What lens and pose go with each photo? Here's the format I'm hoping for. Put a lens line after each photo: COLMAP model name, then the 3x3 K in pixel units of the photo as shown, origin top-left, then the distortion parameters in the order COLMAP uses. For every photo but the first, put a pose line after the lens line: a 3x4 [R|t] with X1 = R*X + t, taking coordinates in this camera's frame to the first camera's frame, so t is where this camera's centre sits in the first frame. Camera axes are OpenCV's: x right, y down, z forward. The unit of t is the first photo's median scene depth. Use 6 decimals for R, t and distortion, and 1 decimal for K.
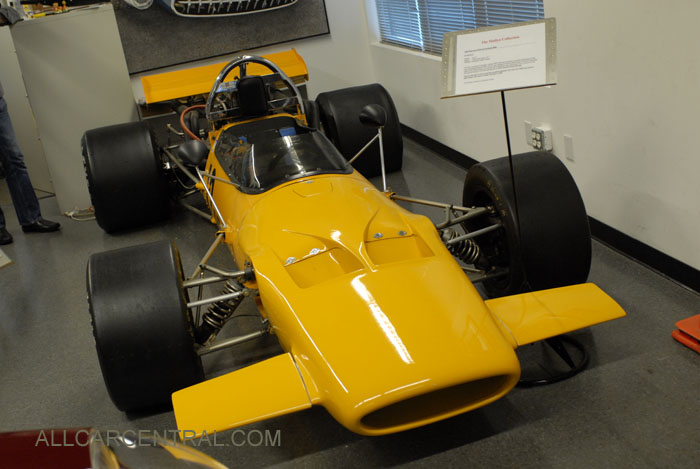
lens RADIAL K [[844.8, 0, 350.0], [0, 844.8, 234.5], [0, 0, 1]] dist [-0.079674, 0.017308]
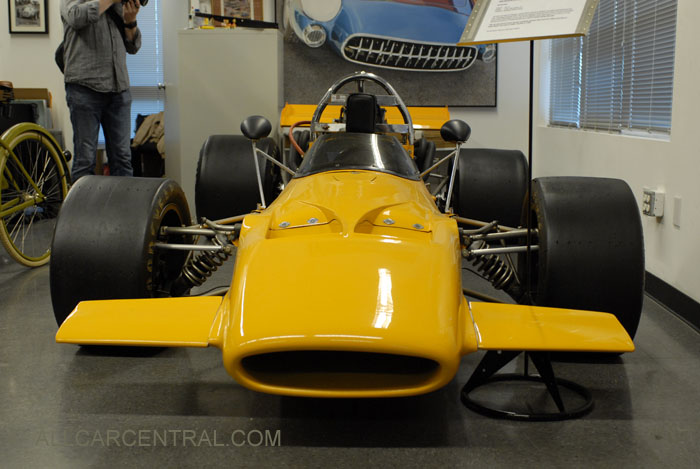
lens RADIAL K [[844.8, 0, 350.0], [0, 844.8, 234.5], [0, 0, 1]] dist [-0.079674, 0.017308]
pose [[0.941233, 0.204600, -0.268735, 0.174022], [-0.244904, 0.961345, -0.125849, 0.099916], [0.232599, 0.184267, 0.954957, 0.123826]]
